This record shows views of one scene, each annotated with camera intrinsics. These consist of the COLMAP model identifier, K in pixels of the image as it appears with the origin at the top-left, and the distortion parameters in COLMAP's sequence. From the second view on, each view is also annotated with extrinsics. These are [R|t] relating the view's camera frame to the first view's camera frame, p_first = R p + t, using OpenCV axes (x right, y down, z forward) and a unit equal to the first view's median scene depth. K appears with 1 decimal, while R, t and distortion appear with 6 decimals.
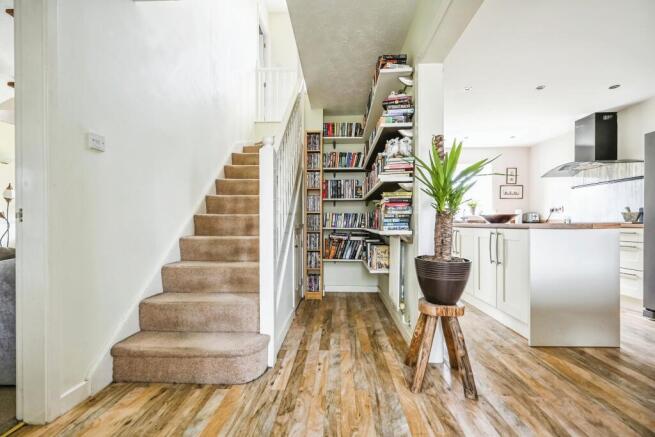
lens RADIAL K [[268.0, 0, 334.0], [0, 268.0, 224.6], [0, 0, 1]] dist [-0.000179, -0.000138]
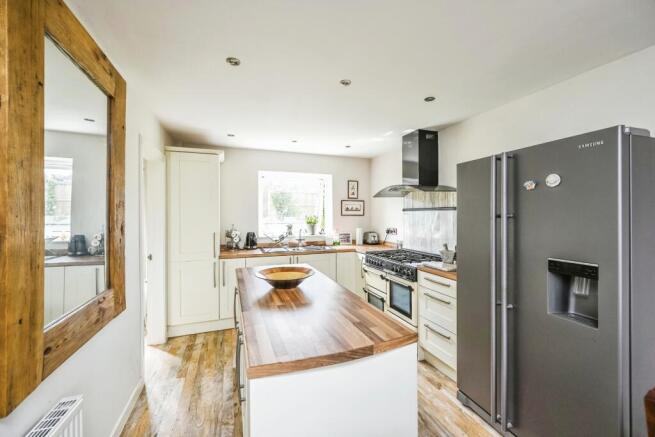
lens RADIAL K [[258.9, 0, 341.5], [0, 258.9, 212.9], [0, 0, 1]] dist [-0.000484, -0.000025]
pose [[0.918654, -0.002782, 0.395052, 0.412726], [0.004740, 0.999981, -0.003981, -0.144366], [-0.395034, 0.005530, 0.918650, 0.329442]]
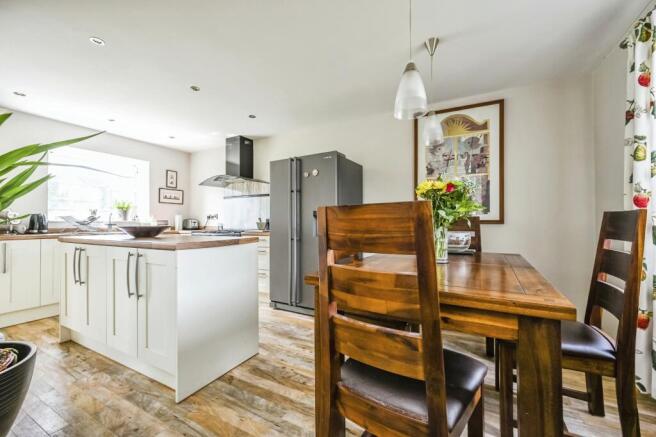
lens RADIAL K [[255.6, 0, 328.0], [0, 255.6, 218.5], [0, 0, 1]] dist [-0.000341, 0.000000]
pose [[0.446663, 0.011907, 0.894623, 0.156386], [0.008959, 0.999802, -0.017780, -0.033552], [-0.894657, 0.015956, 0.446468, 0.165675]]
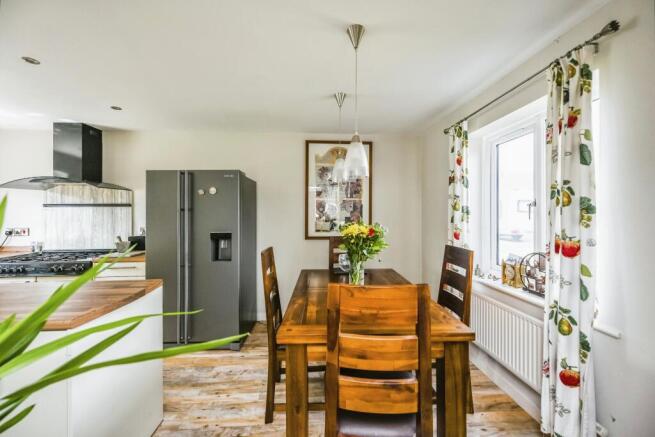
lens RADIAL K [[258.8, 0, 319.0], [0, 258.8, 212.4], [0, 0, 1]] dist [-0.001062, -0.000398]
pose [[-0.081974, 0.005512, 0.996619, 0.099225], [0.005483, 0.999972, -0.005080, -0.125642], [-0.996619, 0.005048, -0.082002, 0.319332]]
